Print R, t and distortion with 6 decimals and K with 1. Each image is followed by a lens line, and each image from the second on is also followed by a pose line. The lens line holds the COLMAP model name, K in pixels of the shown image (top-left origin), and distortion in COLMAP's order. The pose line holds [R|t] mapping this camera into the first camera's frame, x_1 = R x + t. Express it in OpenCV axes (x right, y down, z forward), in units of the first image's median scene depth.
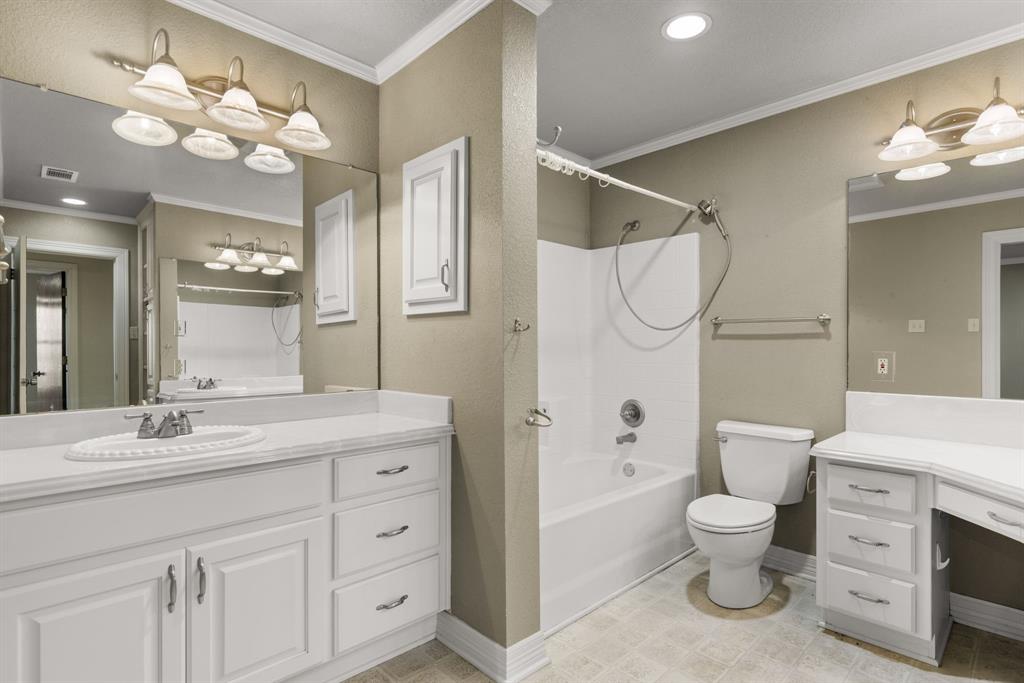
lens RADIAL K [[513.8, 0, 511.1], [0, 513.8, 351.9], [0, 0, 1]] dist [0.001025, 0.000083]
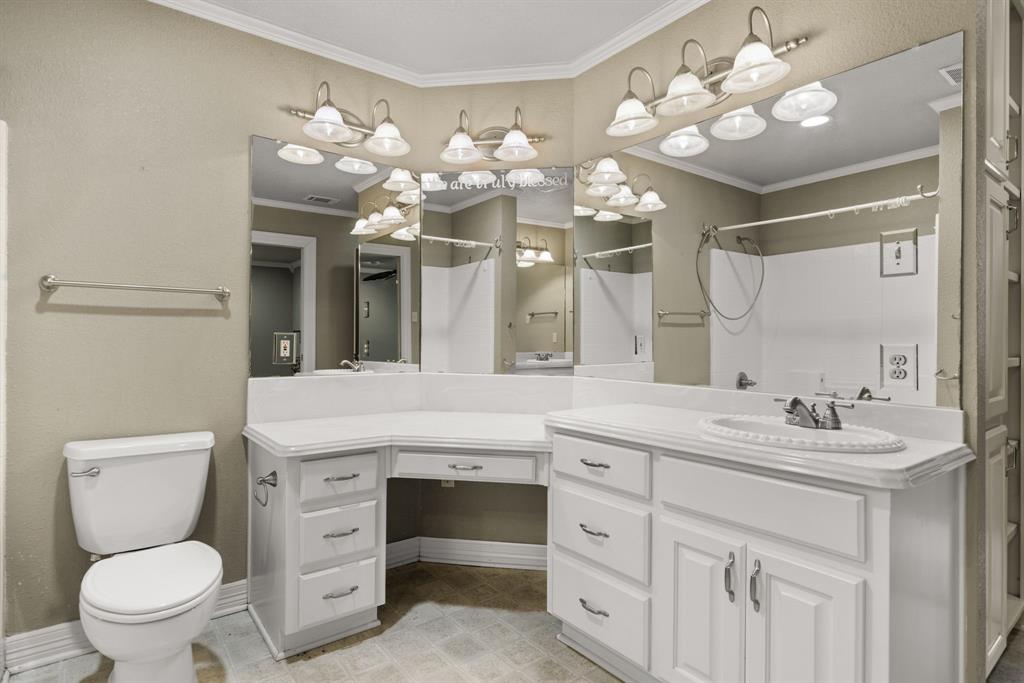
lens RADIAL K [[543.4, 0, 512.4], [0, 543.4, 335.4], [0, 0, 1]] dist [0.000669, -0.000288]
pose [[0.113758, 0.000965, 0.993508, -0.246194], [0.002776, 0.999995, -0.001290, 0.007678], [-0.993505, 0.002905, 0.113755, 0.543834]]
